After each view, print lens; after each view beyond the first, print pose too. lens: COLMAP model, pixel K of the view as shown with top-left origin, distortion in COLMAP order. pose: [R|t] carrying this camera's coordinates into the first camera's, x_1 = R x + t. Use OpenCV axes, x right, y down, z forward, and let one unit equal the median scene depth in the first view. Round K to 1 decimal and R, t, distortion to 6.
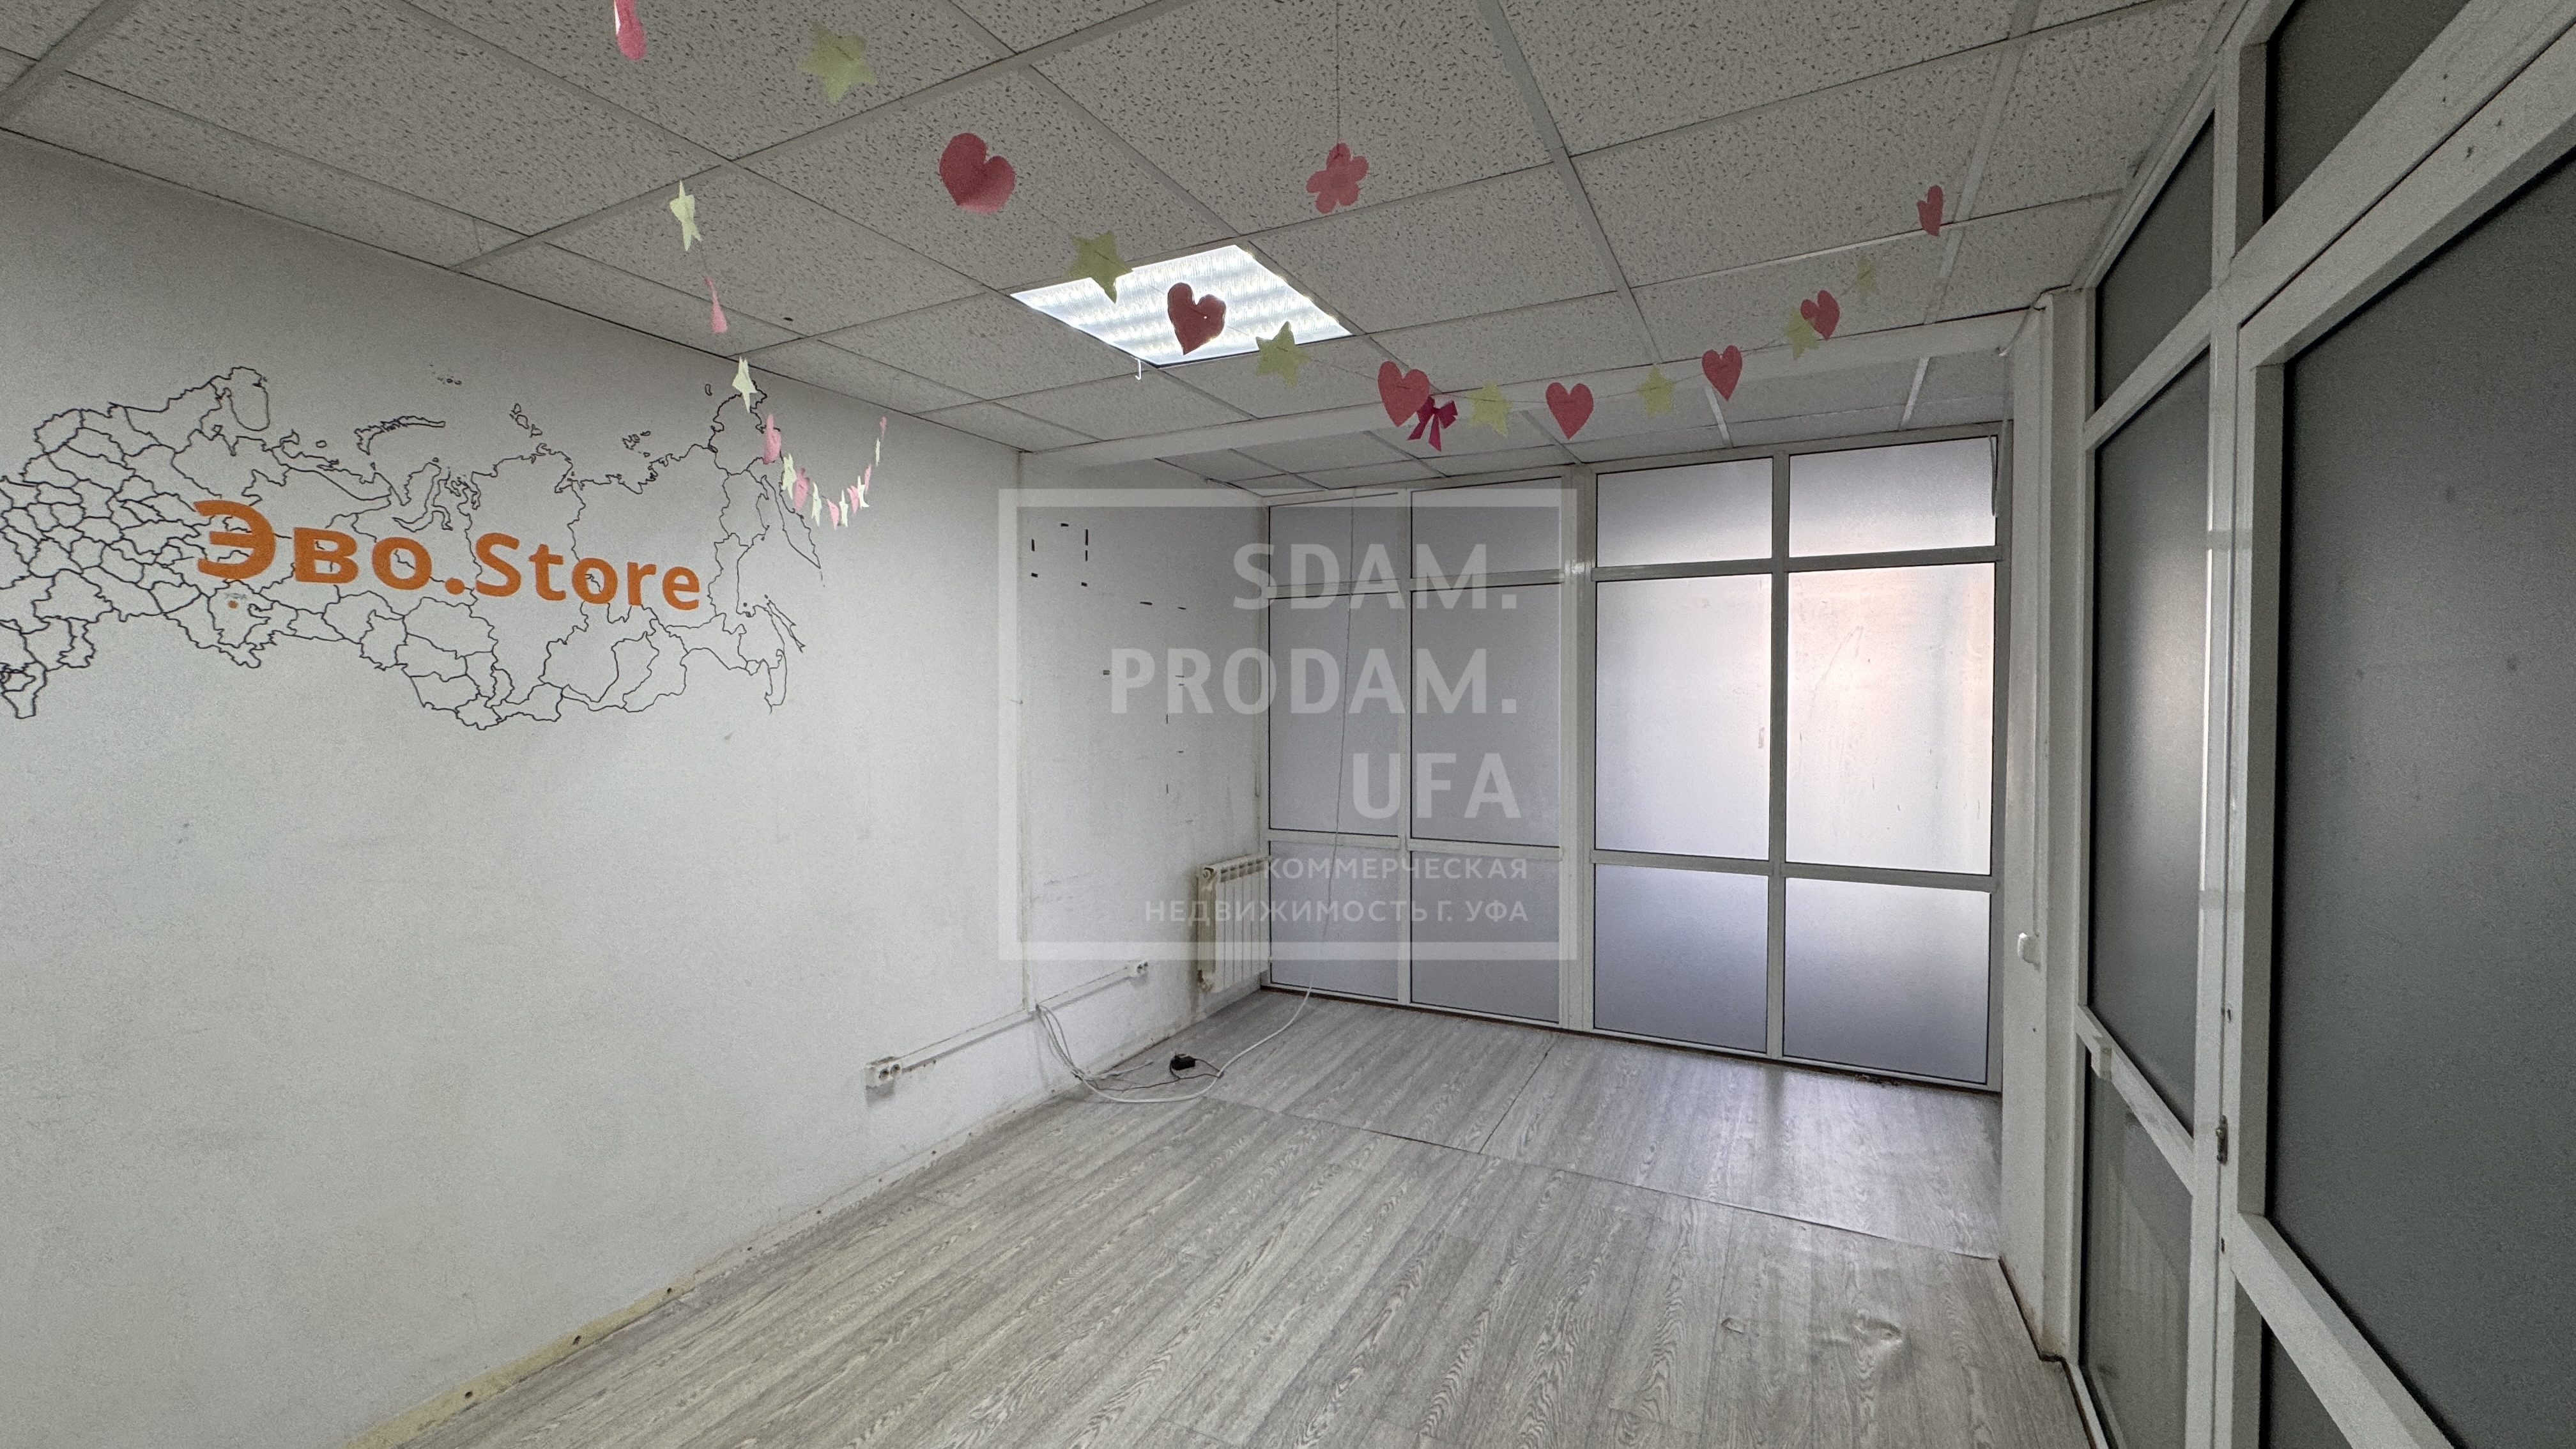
lens RADIAL K [[1026.6, 0, 1283.2], [0, 1026.6, 724.7], [0, 0, 1]] dist [0.003115, -0.000473]
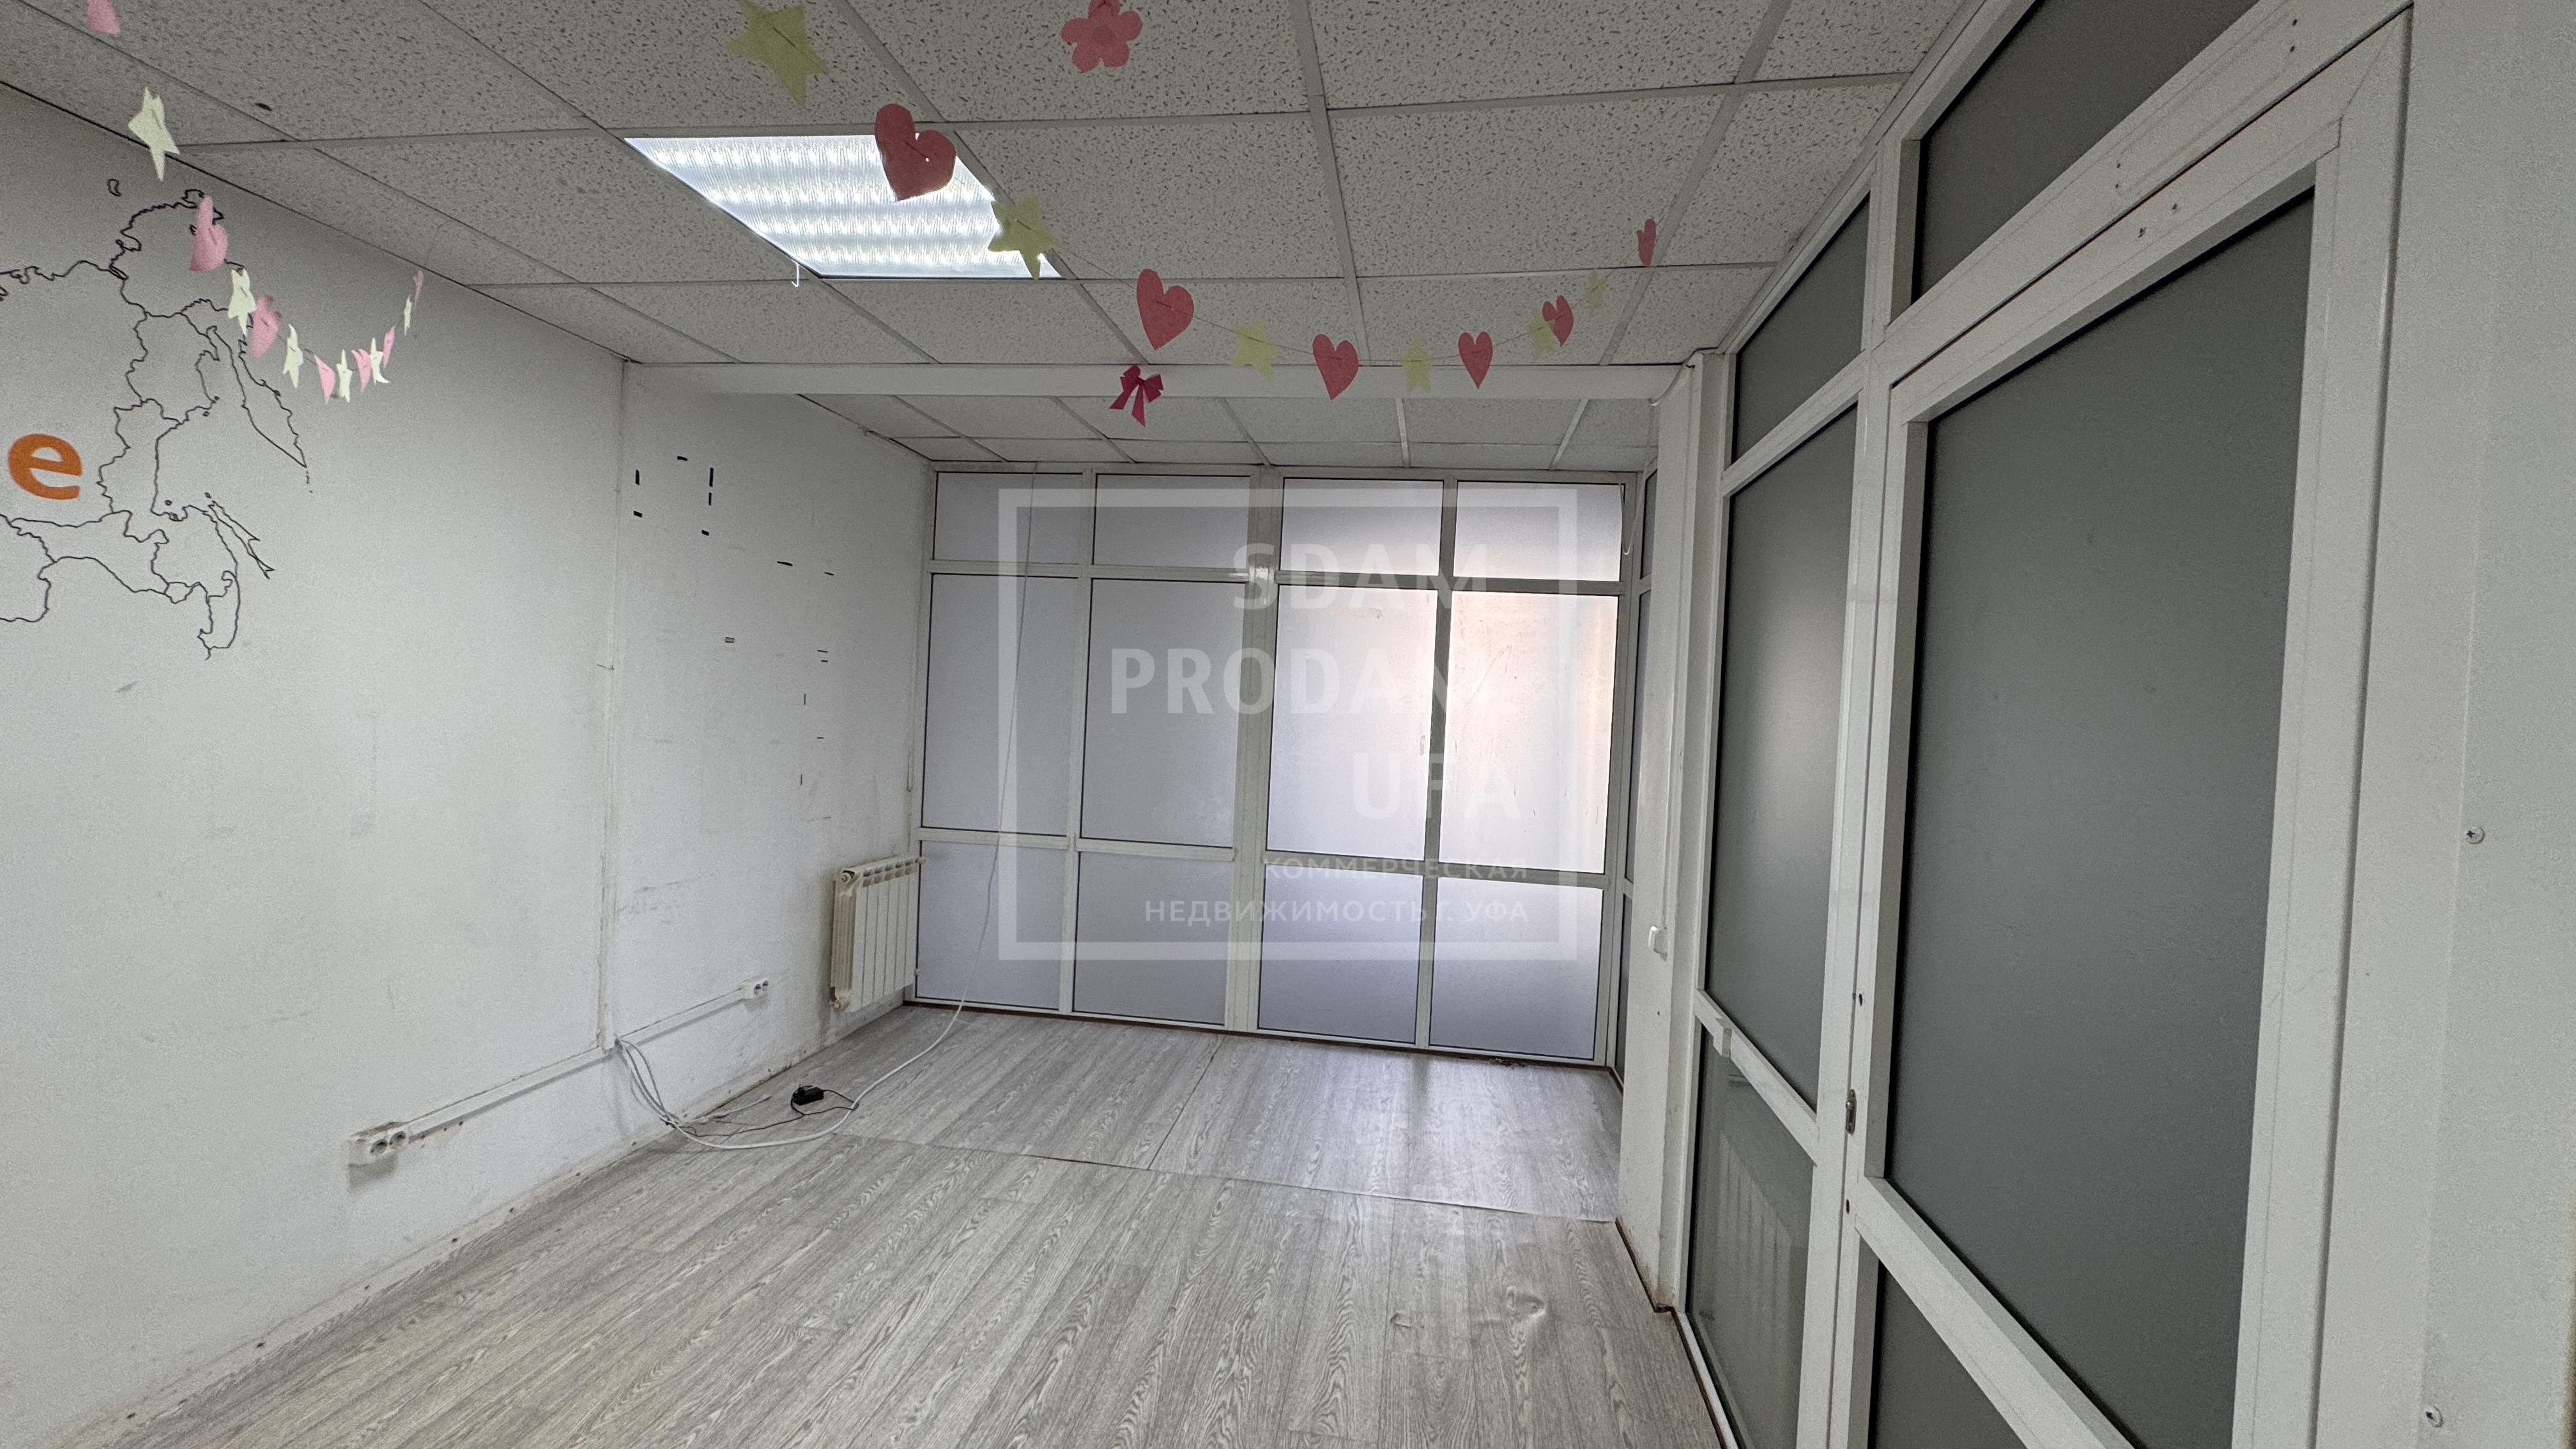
lens RADIAL K [[1026.6, 0, 1284.3], [0, 1026.6, 723.7], [0, 0, 1]] dist [0.003115, -0.000473]
pose [[0.943593, 0.041949, 0.328440, -0.024639], [-0.041556, 0.999102, -0.008218, 0.008993], [-0.328490, -0.005894, 0.944489, 0.075523]]
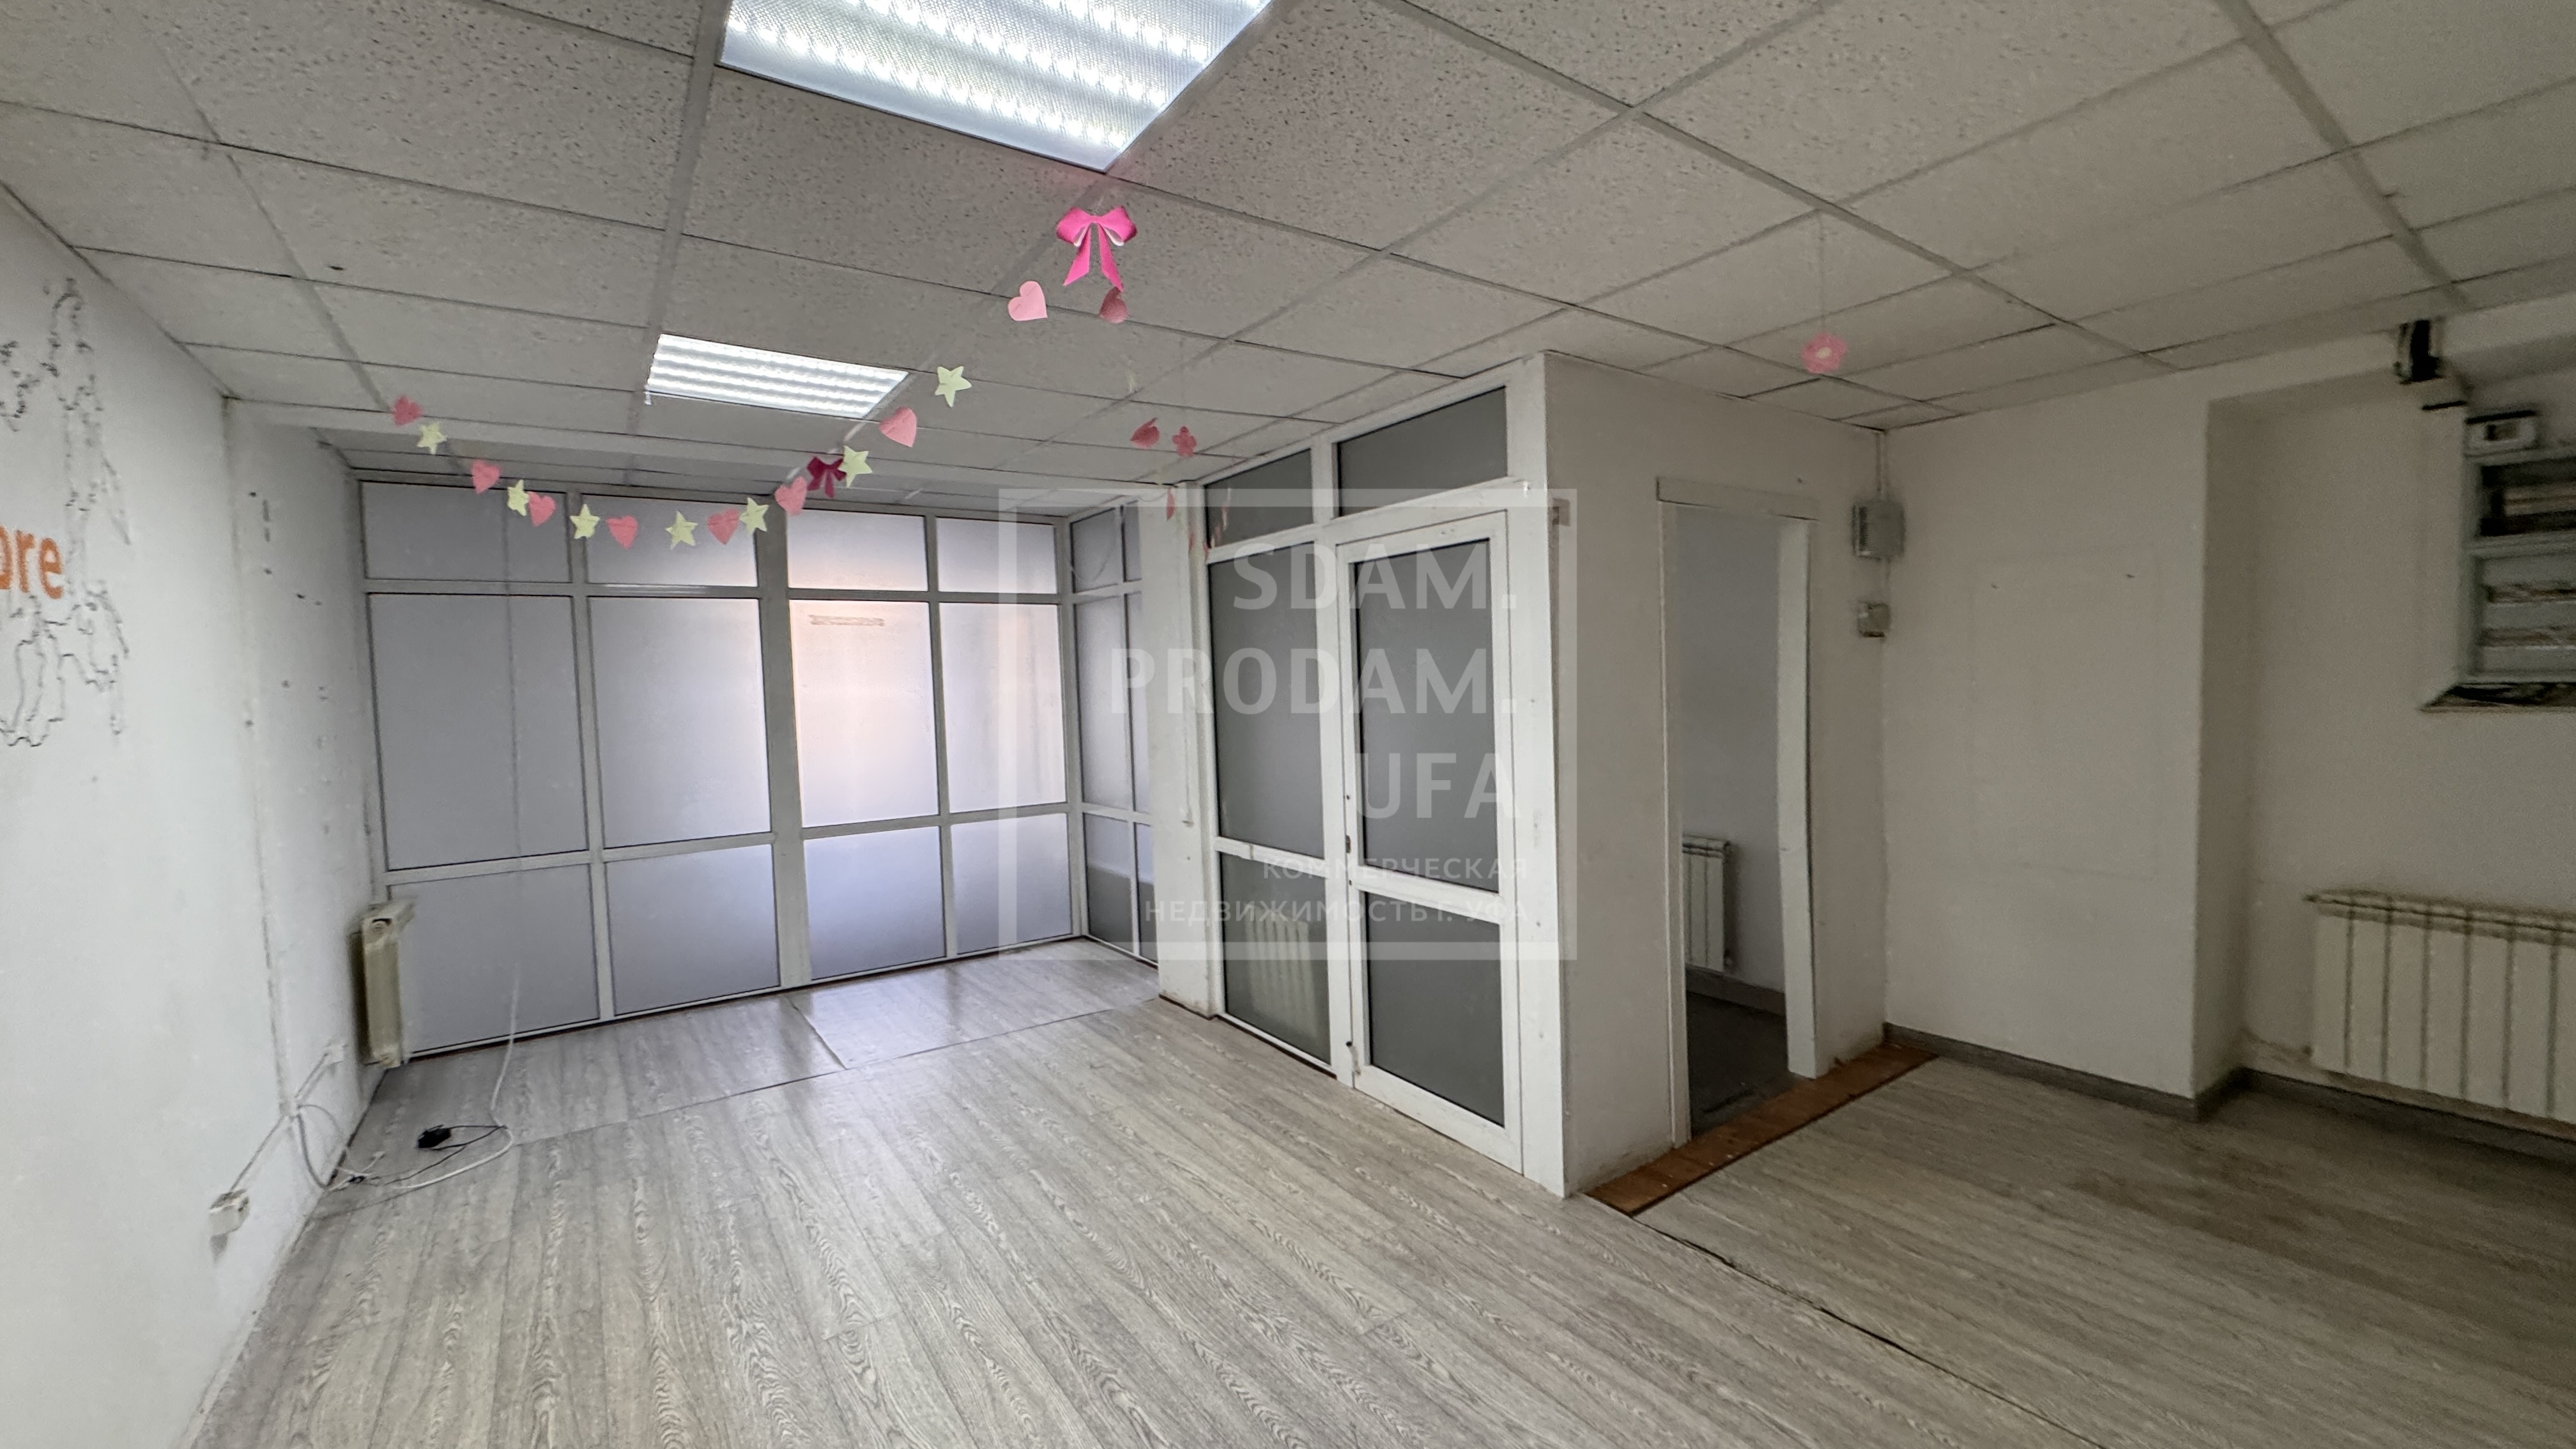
lens RADIAL K [[1026.6, 0, 1291.7], [0, 1026.6, 704.8], [0, 0, 1]] dist [0.003115, -0.000473]
pose [[0.462359, -0.035572, 0.885979, -0.763511], [0.057464, 0.998297, 0.010093, 0.002186], [-0.884829, 0.046245, 0.463616, -0.069418]]
